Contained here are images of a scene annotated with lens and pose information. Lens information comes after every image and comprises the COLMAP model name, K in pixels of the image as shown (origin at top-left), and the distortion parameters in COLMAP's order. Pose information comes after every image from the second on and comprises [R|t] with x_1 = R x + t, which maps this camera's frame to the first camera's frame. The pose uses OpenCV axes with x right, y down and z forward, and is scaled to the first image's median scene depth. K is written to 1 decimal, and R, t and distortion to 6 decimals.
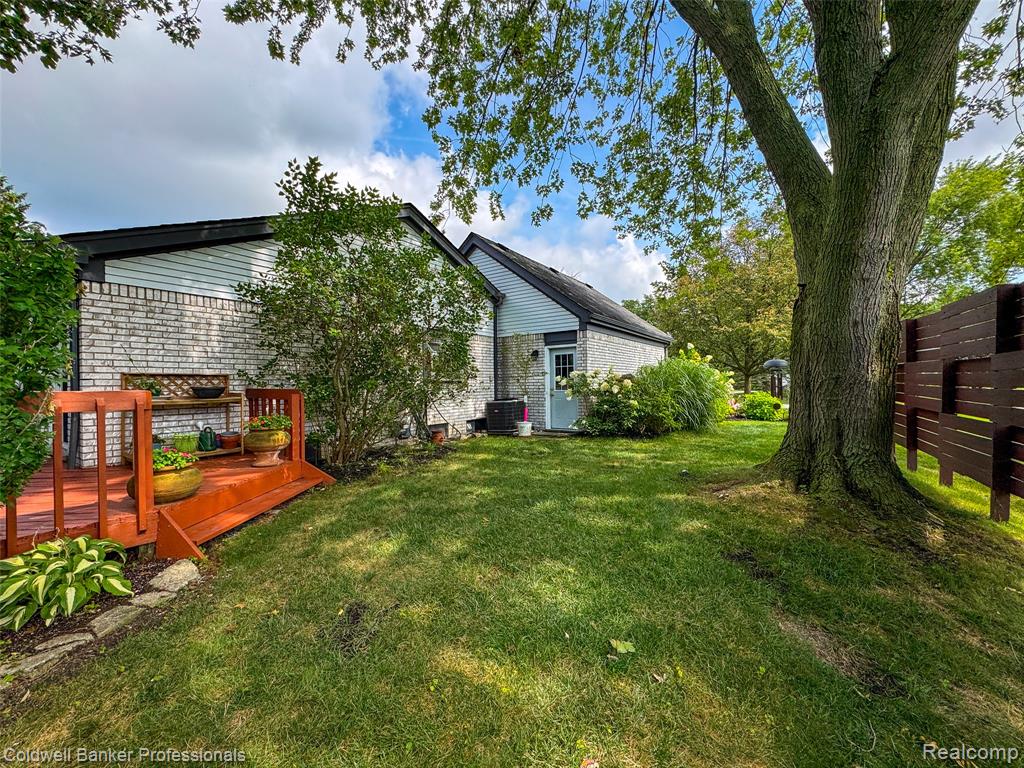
lens RADIAL K [[416.9, 0, 509.2], [0, 416.9, 385.5], [0, 0, 1]] dist [-0.002651, -0.000447]
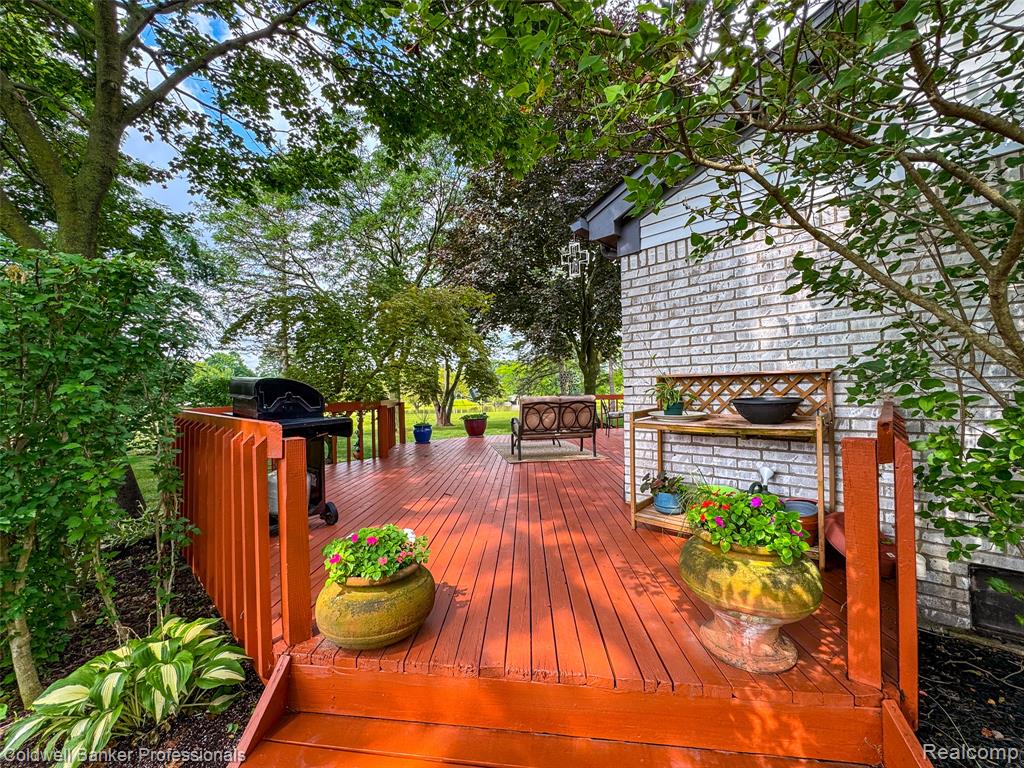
lens RADIAL K [[416.9, 0, 509.3], [0, 416.9, 388.3], [0, 0, 1]] dist [-0.002651, -0.000447]
pose [[-0.120223, -0.003545, -0.992741, -0.212680], [0.012943, 0.999903, -0.005138, -0.009554], [0.992663, -0.013467, -0.120165, 0.777010]]
